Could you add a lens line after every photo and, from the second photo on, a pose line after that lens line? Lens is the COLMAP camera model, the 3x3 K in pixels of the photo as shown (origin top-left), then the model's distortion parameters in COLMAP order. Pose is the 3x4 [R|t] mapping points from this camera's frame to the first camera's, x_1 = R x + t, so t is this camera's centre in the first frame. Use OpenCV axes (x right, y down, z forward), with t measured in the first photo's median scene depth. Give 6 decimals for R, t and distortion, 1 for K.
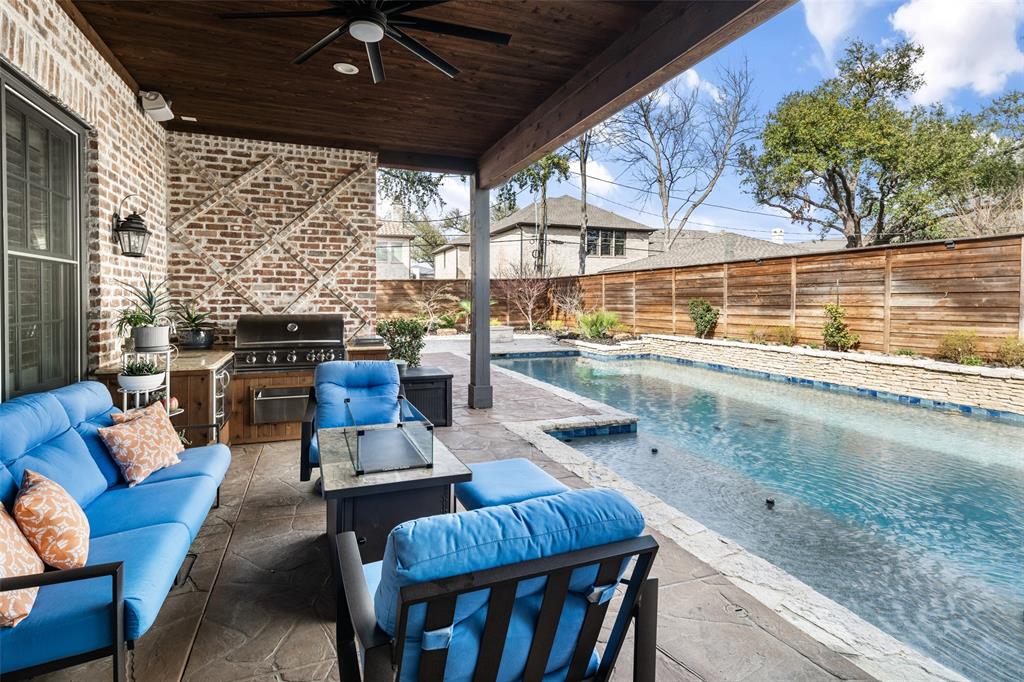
lens RADIAL K [[499.3, 0, 489.5], [0, 499.3, 309.7], [0, 0, 1]] dist [0.005107, 0.000561]
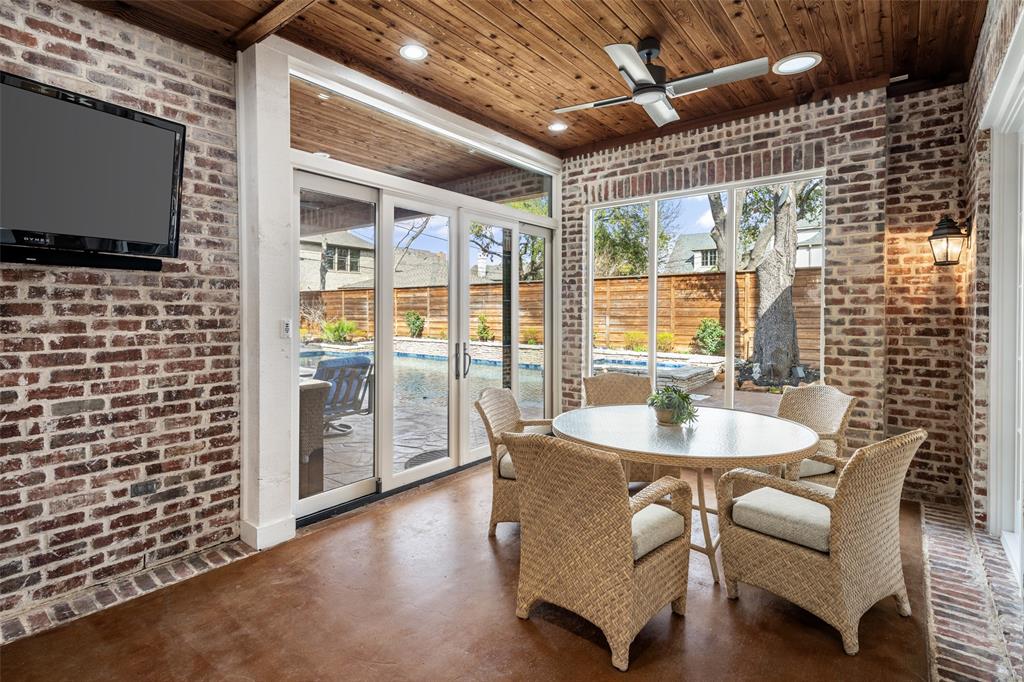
lens RADIAL K [[499.3, 0, 491.1], [0, 499.3, 318.0], [0, 0, 1]] dist [0.005107, 0.000561]
pose [[0.865106, -0.002611, 0.501582, -0.094790], [0.005031, 0.999981, -0.003472, 0.004214], [-0.501563, 0.005528, 0.865103, -0.320867]]
